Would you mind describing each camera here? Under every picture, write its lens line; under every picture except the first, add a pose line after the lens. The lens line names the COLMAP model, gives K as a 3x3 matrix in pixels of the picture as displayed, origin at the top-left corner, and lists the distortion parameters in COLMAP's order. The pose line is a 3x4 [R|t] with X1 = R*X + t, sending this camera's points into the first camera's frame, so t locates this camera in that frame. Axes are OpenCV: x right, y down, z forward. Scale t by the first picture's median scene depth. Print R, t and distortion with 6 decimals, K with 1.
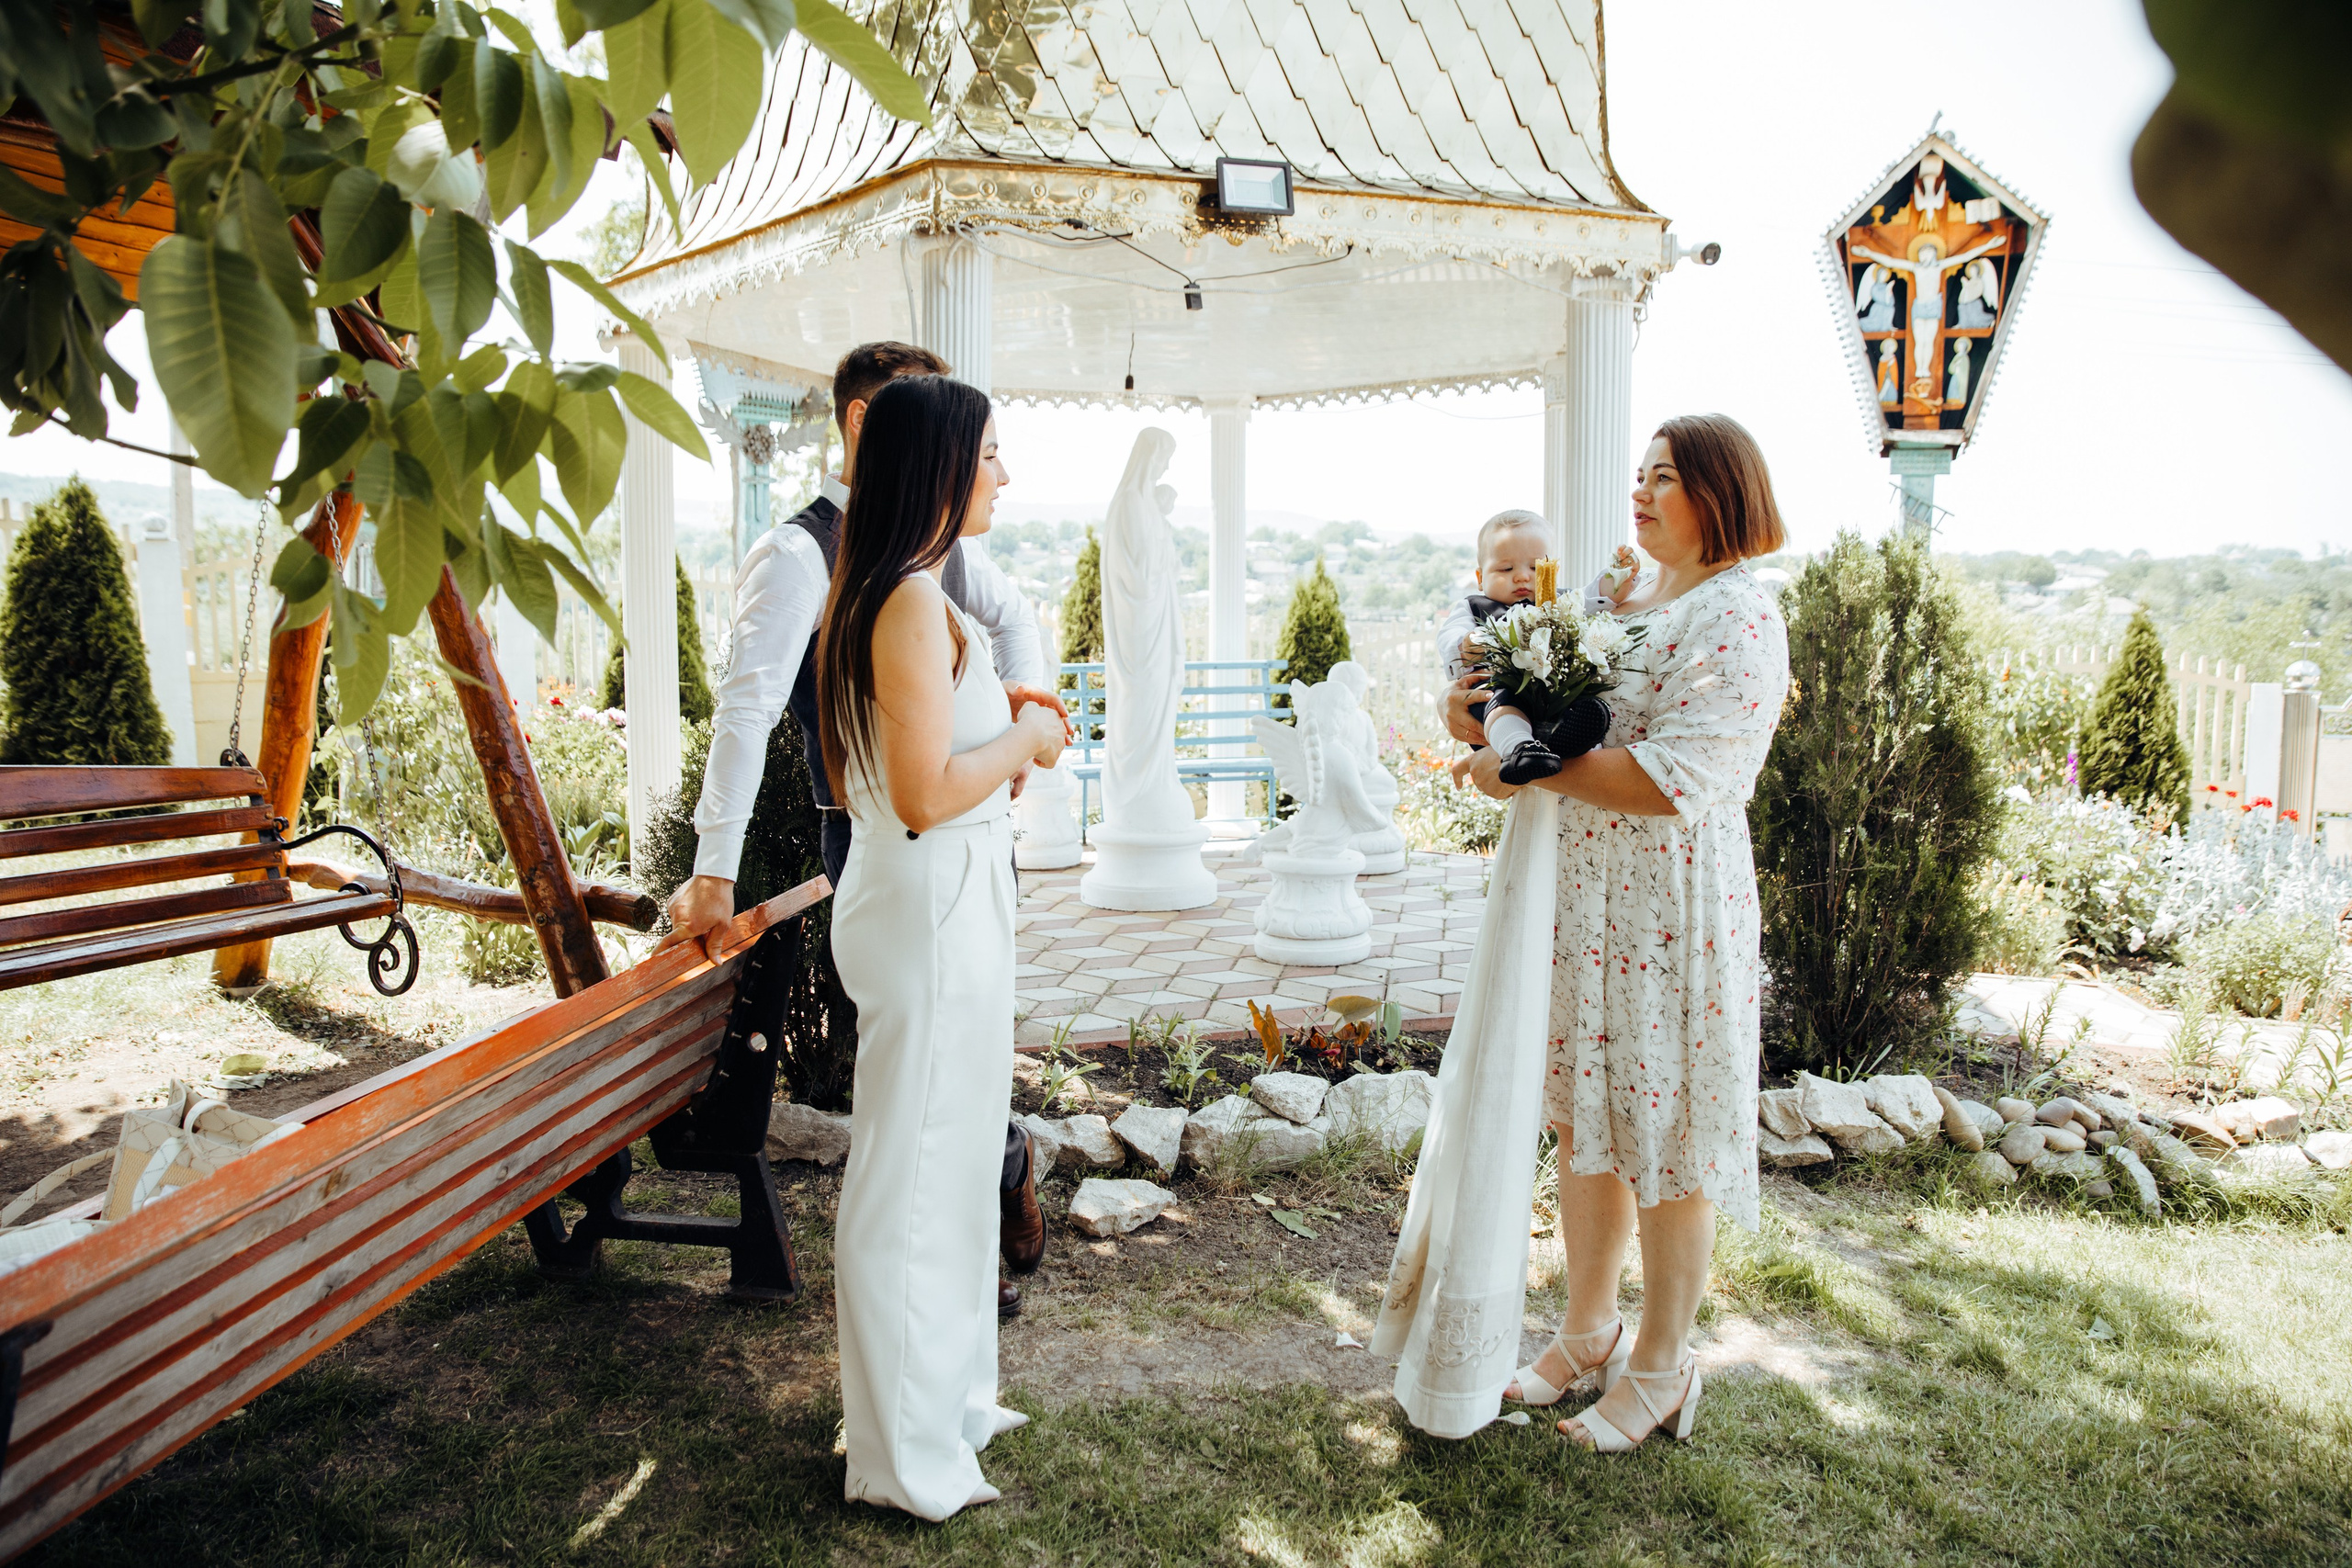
lens RADIAL K [[1575.6, 0, 1184.8], [0, 1575.6, 787.9], [0, 0, 1]] dist [-0.110438, 0.080041]
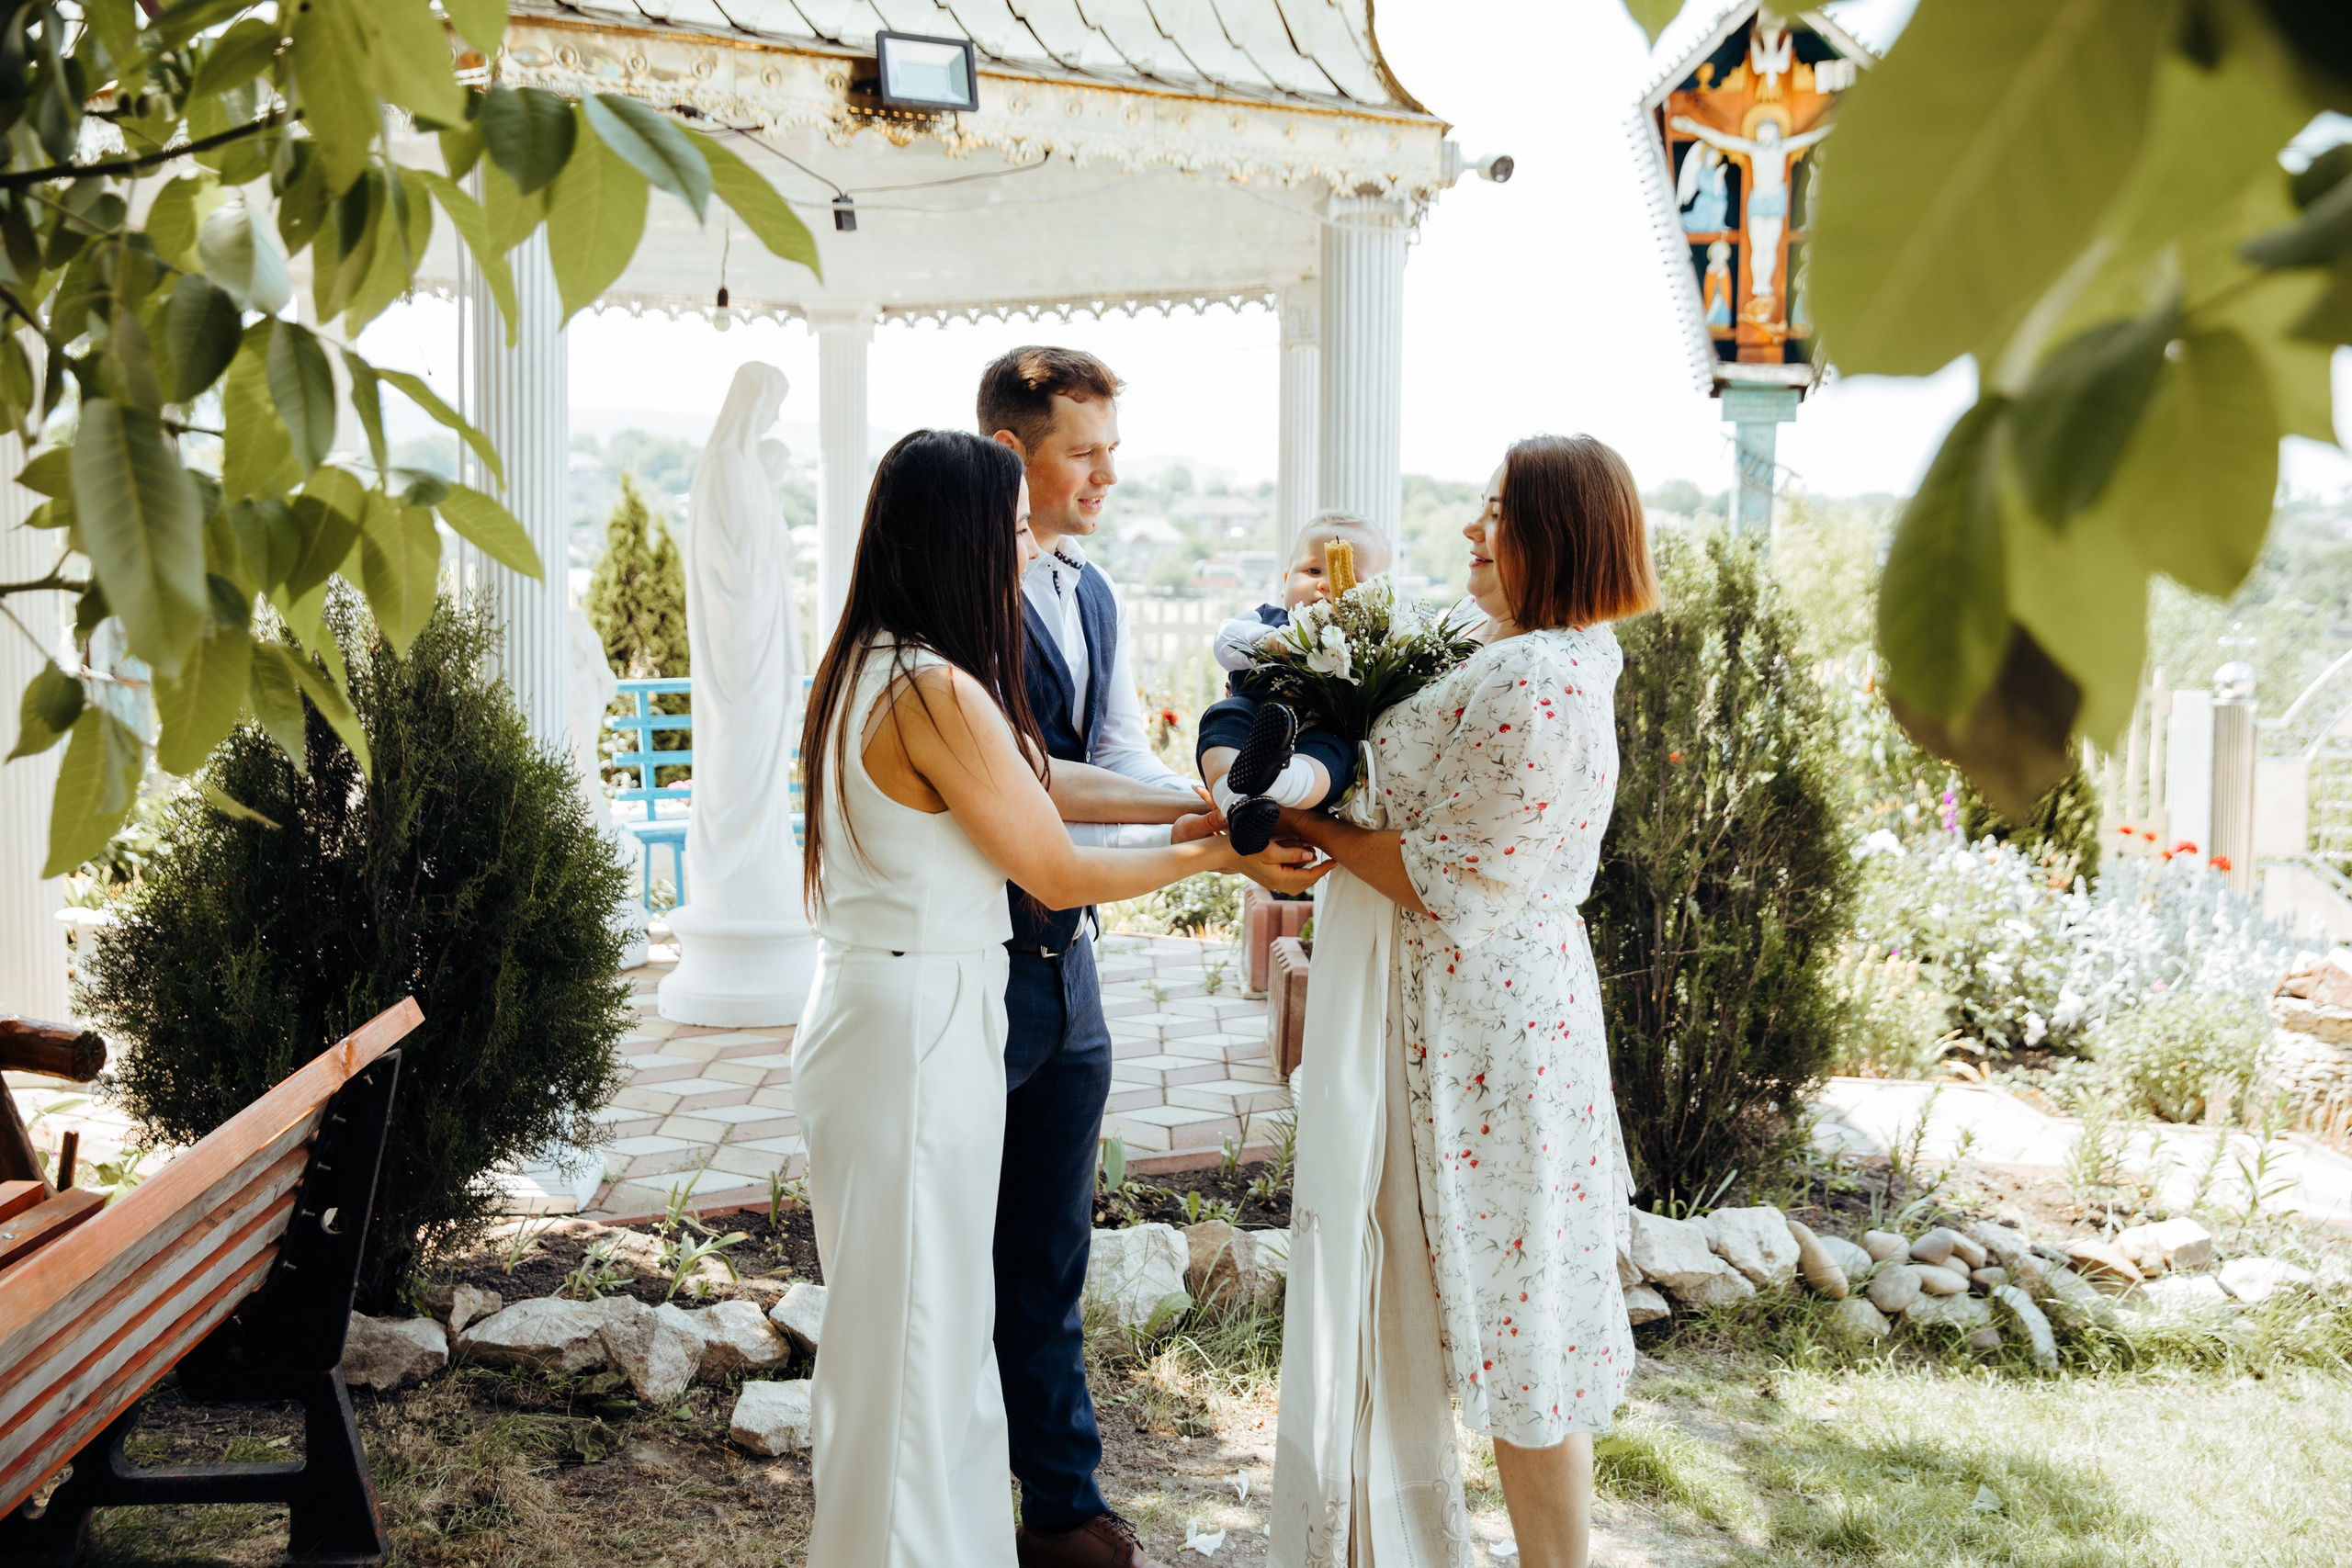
lens RADIAL K [[2306.7, 0, 1185.9], [0, 2306.7, 789.3], [0, 0, 1]] dist [-0.023048, 0.116372]
pose [[0.980302, -0.010259, 0.197238, -0.055235], [0.014050, 0.999742, -0.017832, -0.013829], [-0.197004, 0.020252, 0.980193, -0.120612]]
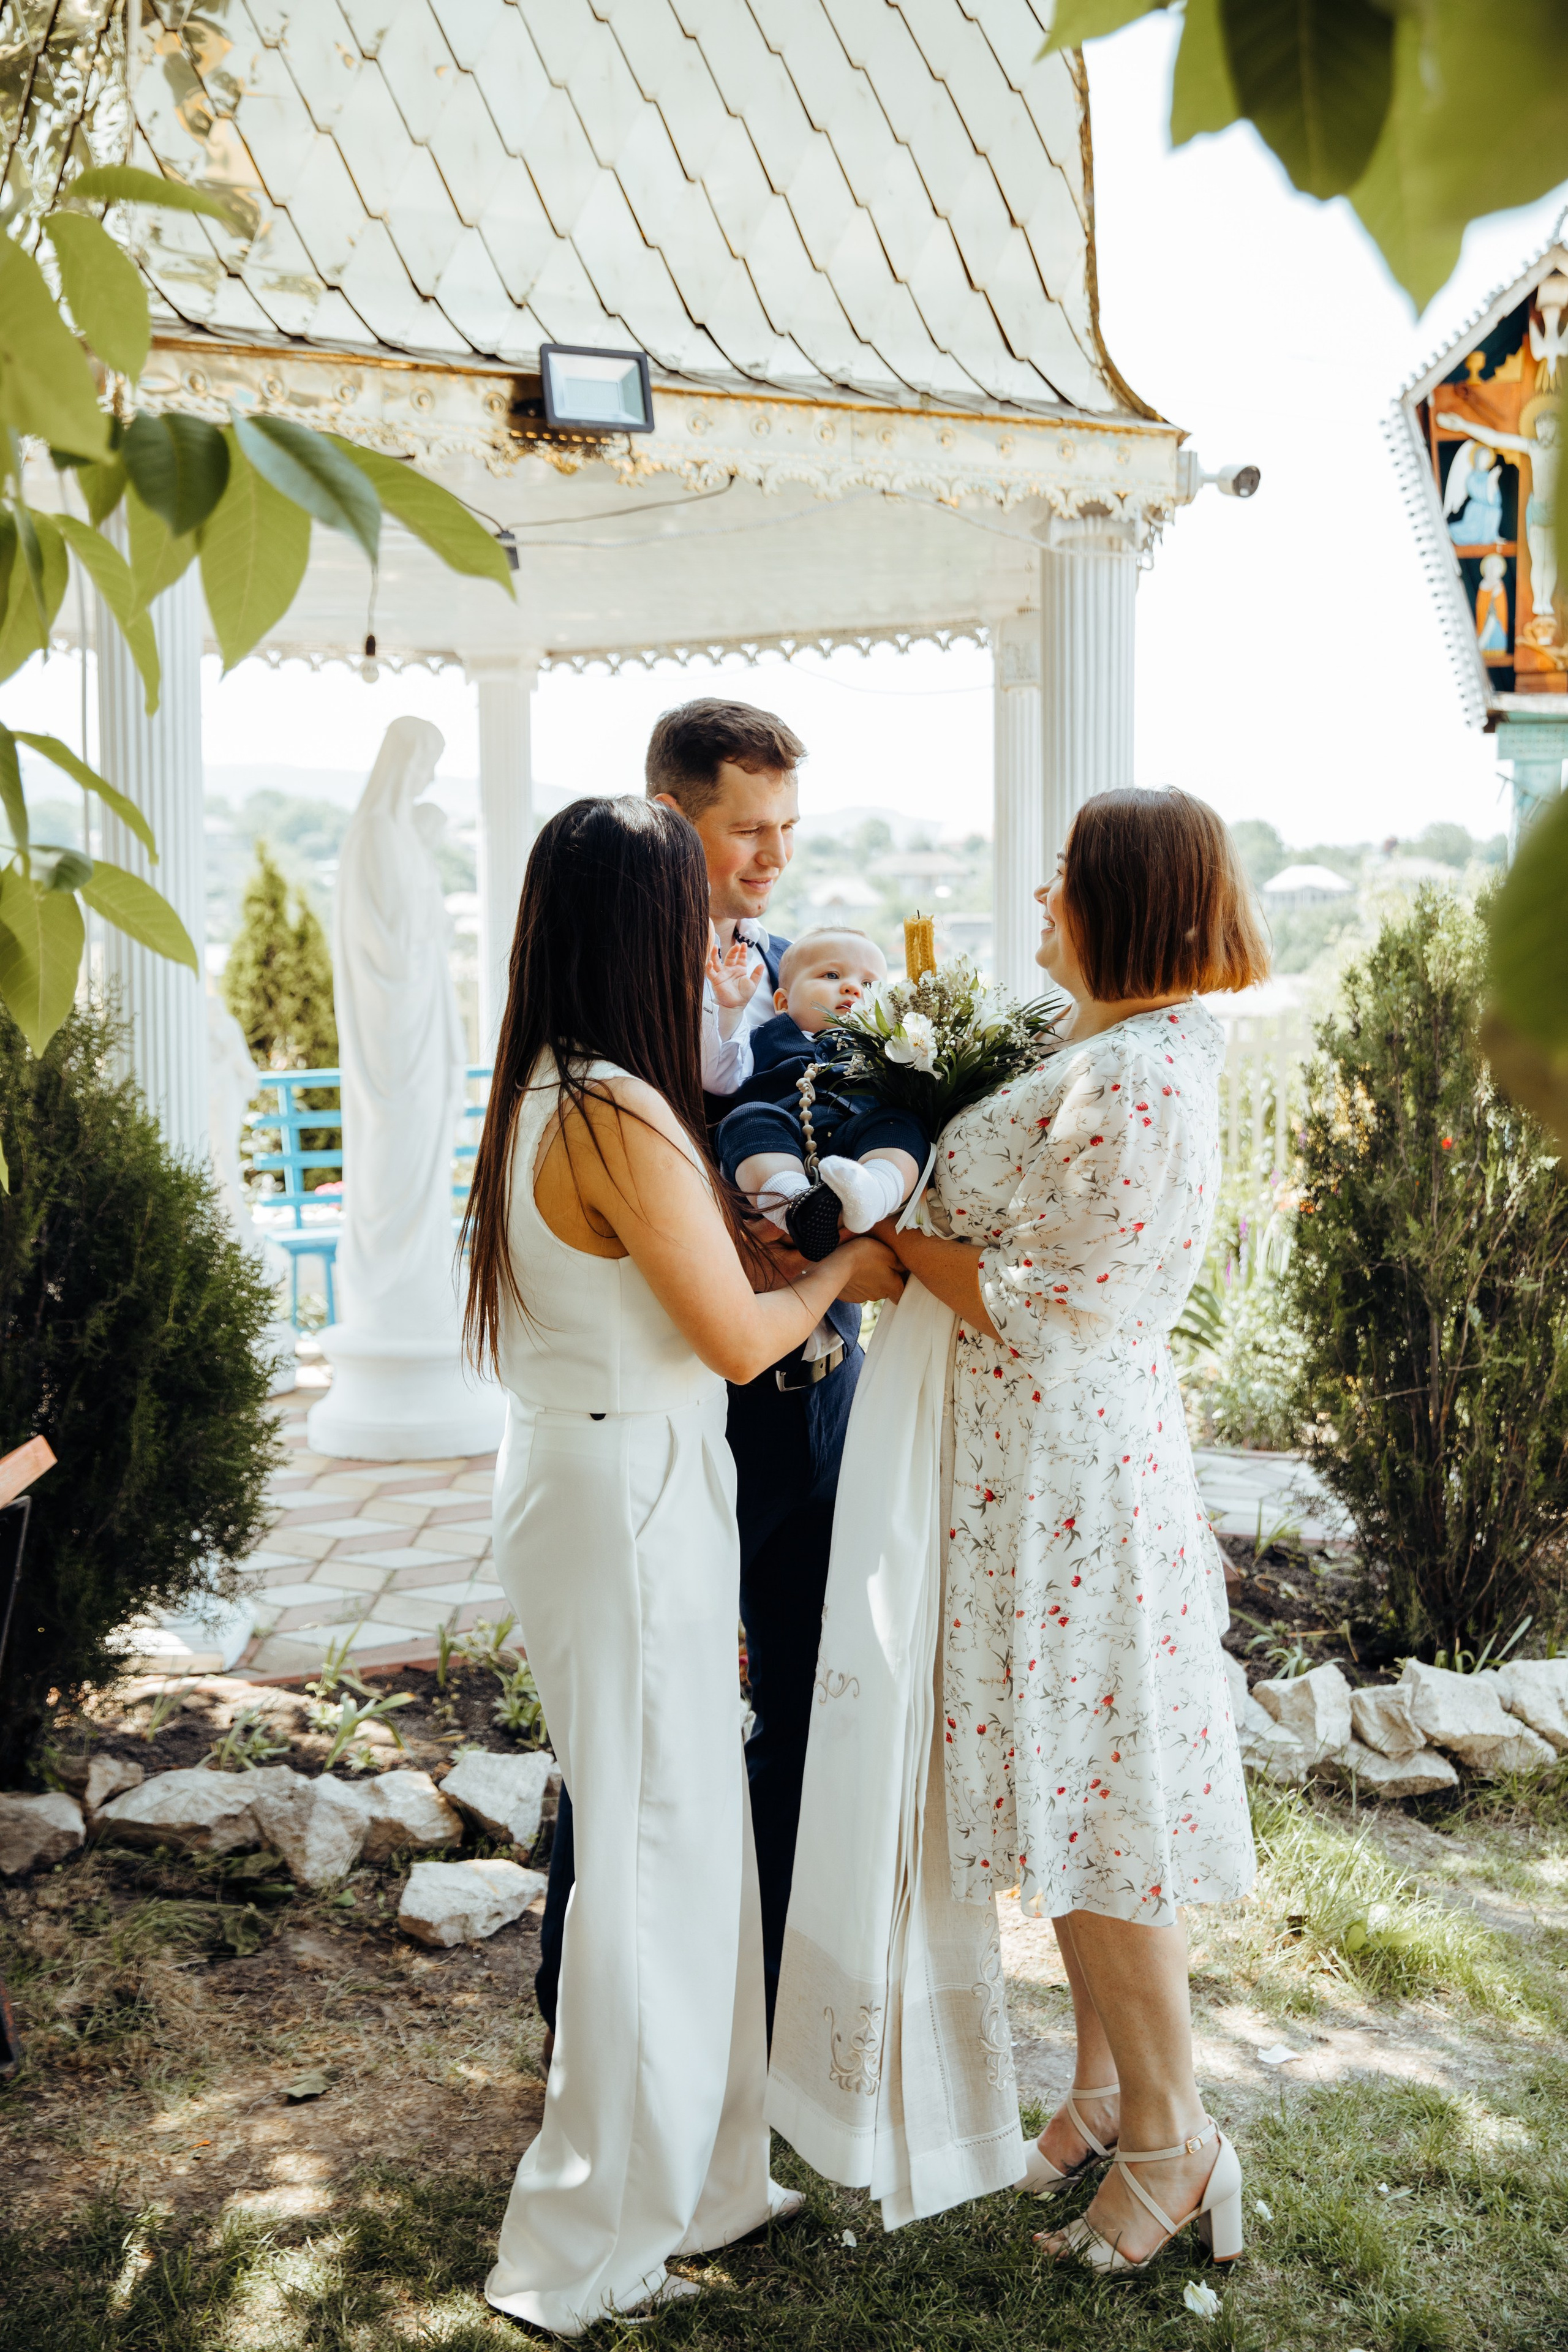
lens RADIAL K [[2583.7, 0, 778.7], [0, 2583.7, 1177.7], [0, 0, 1]] dist [0.013164, 0.114866]
pose [[0.987603, -0.022369, 0.155368, -0.058109], [0.025870, 0.999454, -0.020553, -0.017762], [-0.154823, 0.024318, 0.987643, -0.116955]]
